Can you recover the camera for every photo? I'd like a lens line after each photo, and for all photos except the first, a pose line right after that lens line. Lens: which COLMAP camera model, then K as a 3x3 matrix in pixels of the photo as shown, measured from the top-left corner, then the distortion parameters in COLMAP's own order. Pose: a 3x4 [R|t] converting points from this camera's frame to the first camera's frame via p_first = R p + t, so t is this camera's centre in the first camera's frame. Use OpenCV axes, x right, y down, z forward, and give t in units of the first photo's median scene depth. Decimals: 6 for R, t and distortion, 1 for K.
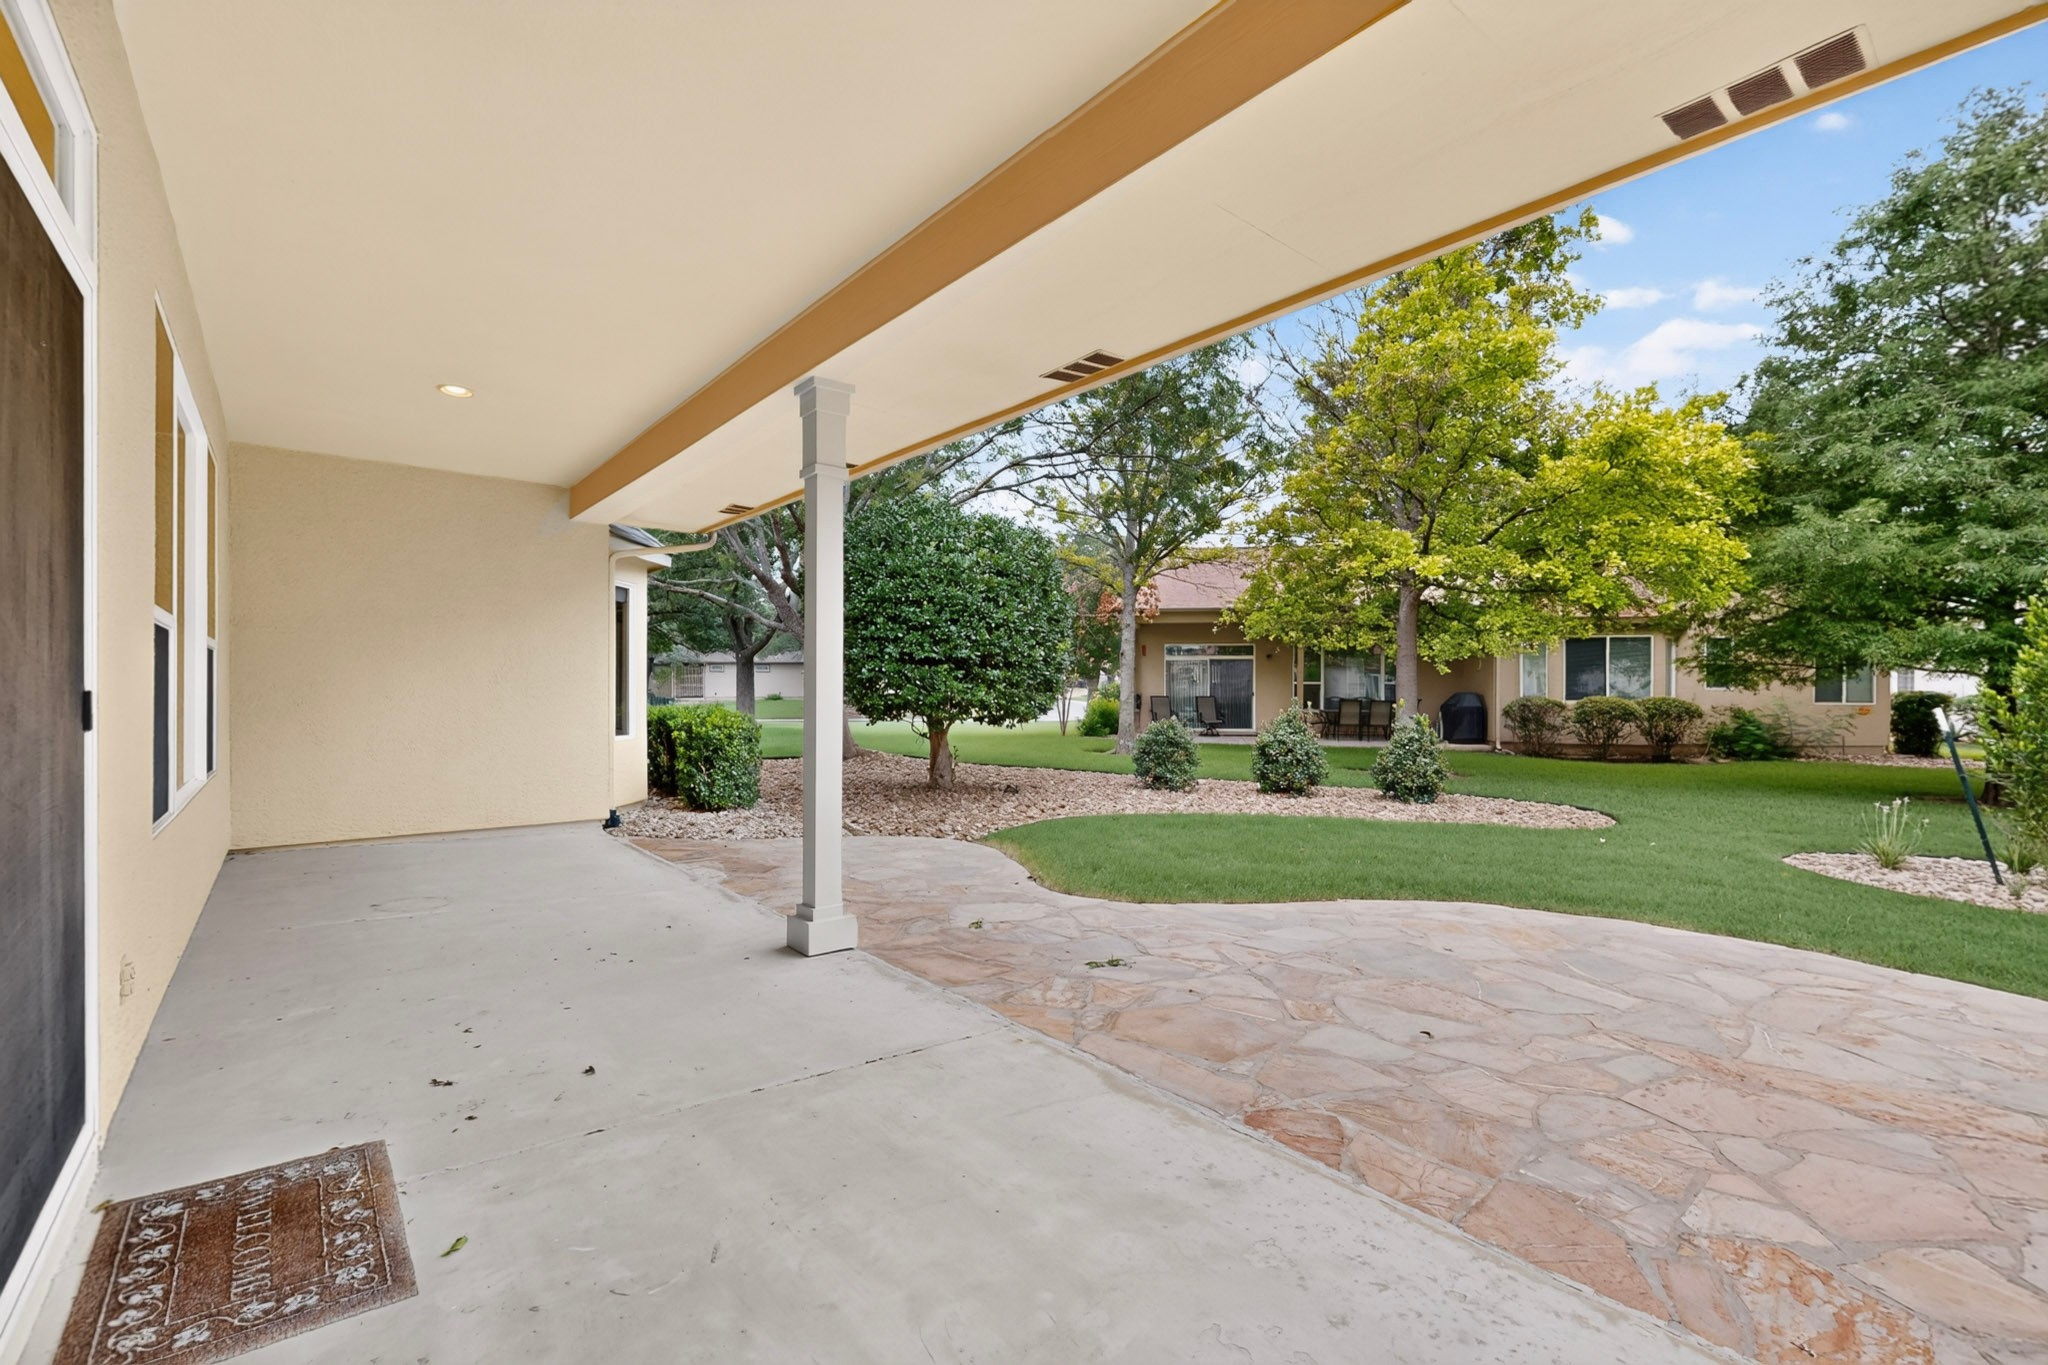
lens RADIAL K [[908.7, 0, 1024.0], [0, 908.7, 682.5], [0, 0, 1]] dist [-0.021203, -0.000091]
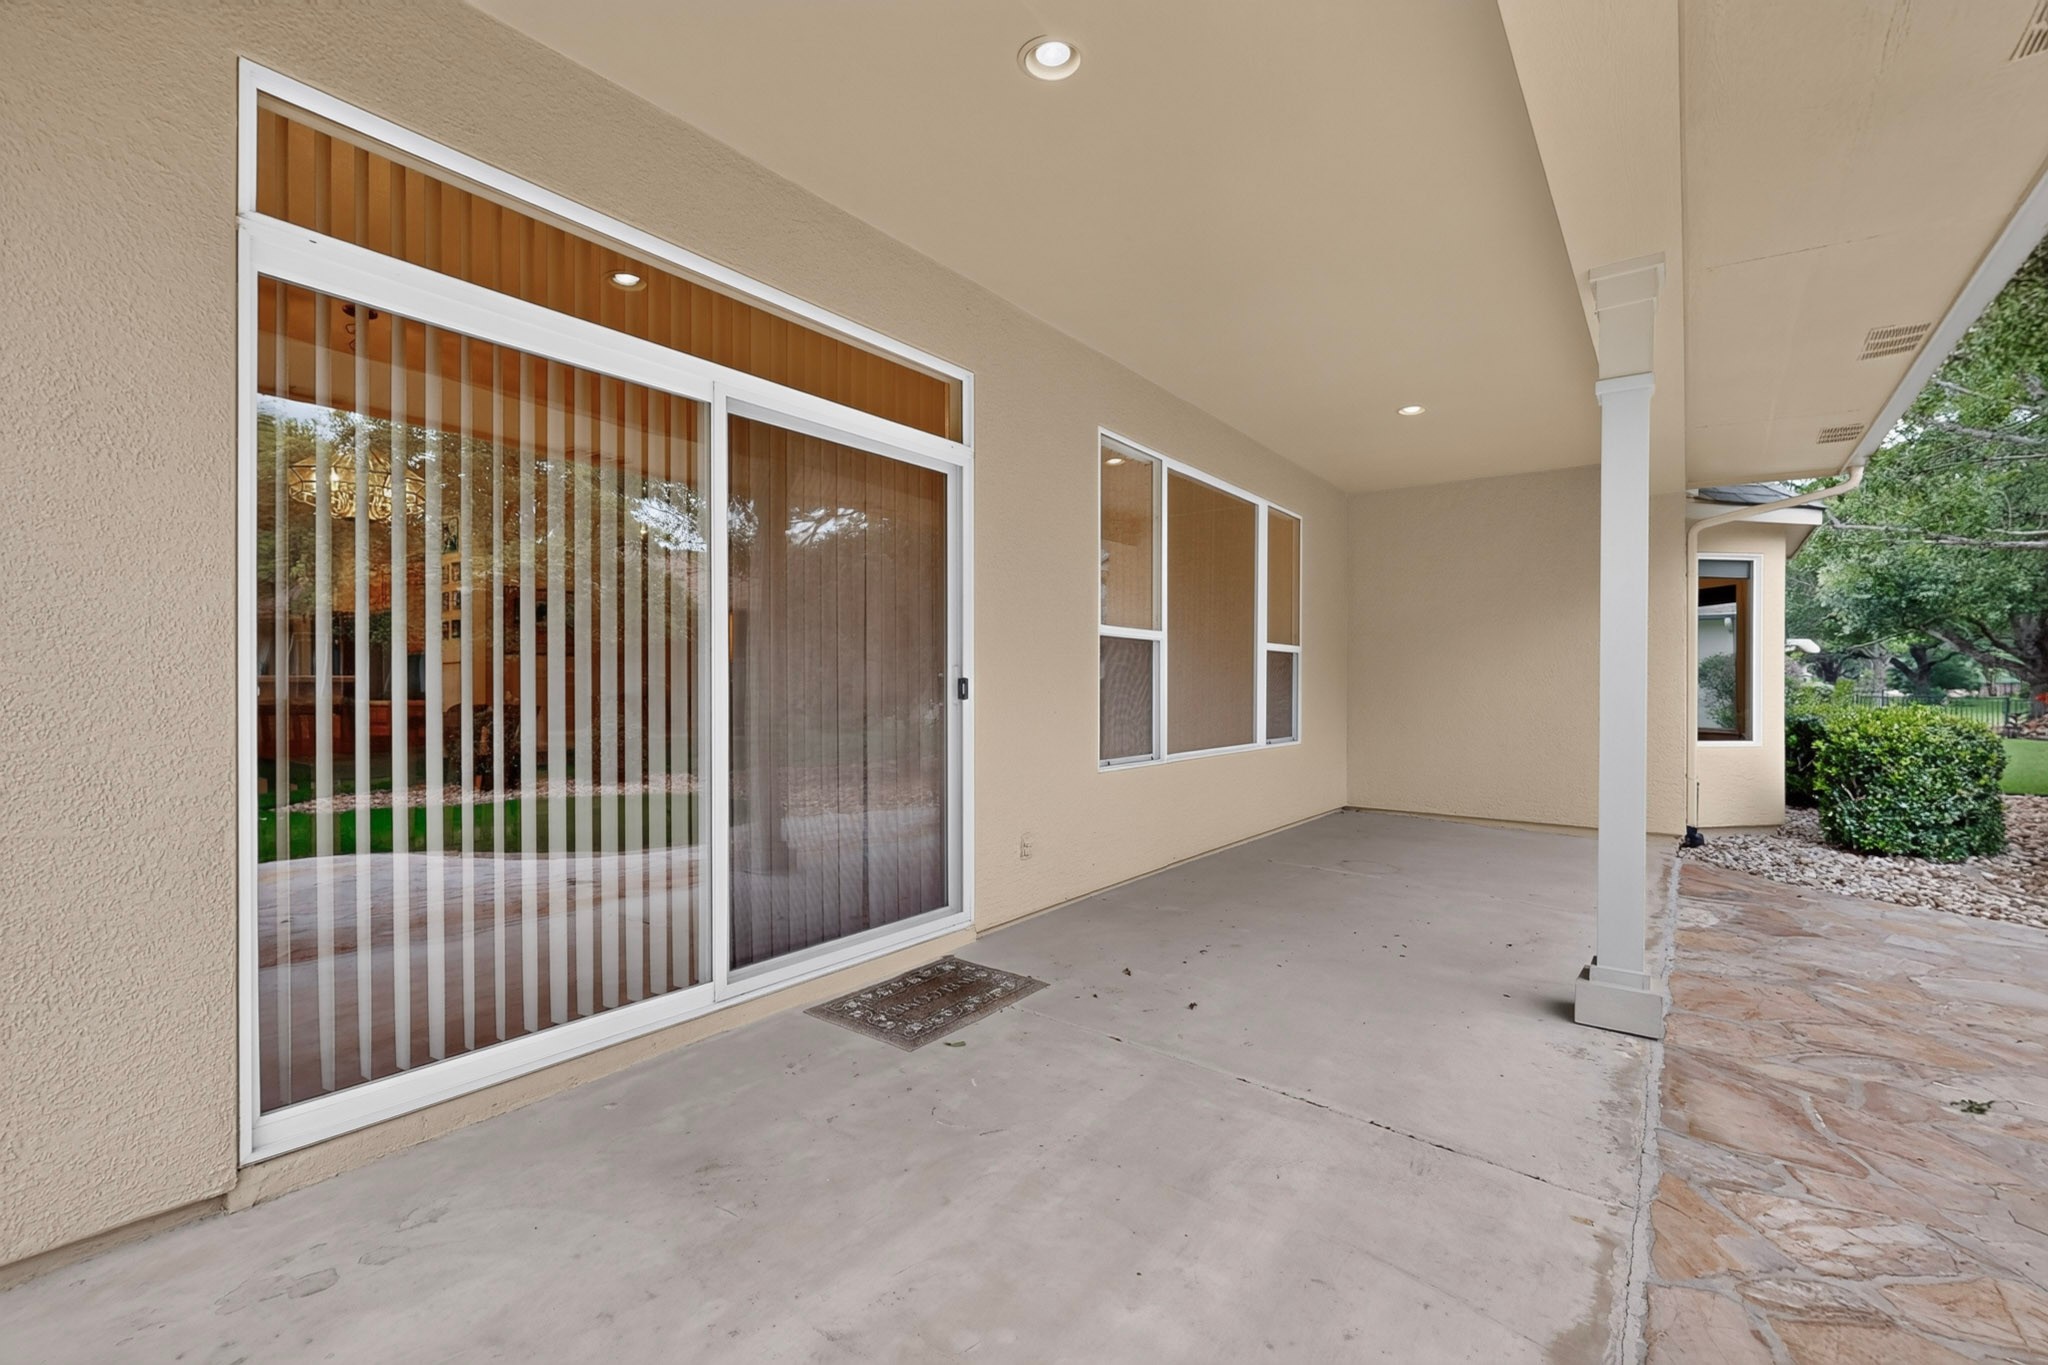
lens RADIAL K [[898.9, 0, 1036.8], [0, 898.9, 690.3], [0, 0, 1]] dist [0.001511, -0.001133]
pose [[0.224909, 0.008056, -0.974346, 0.460693], [0.000187, 0.999965, 0.008311, 0.011114], [0.974380, -0.002051, 0.224900, 0.418982]]
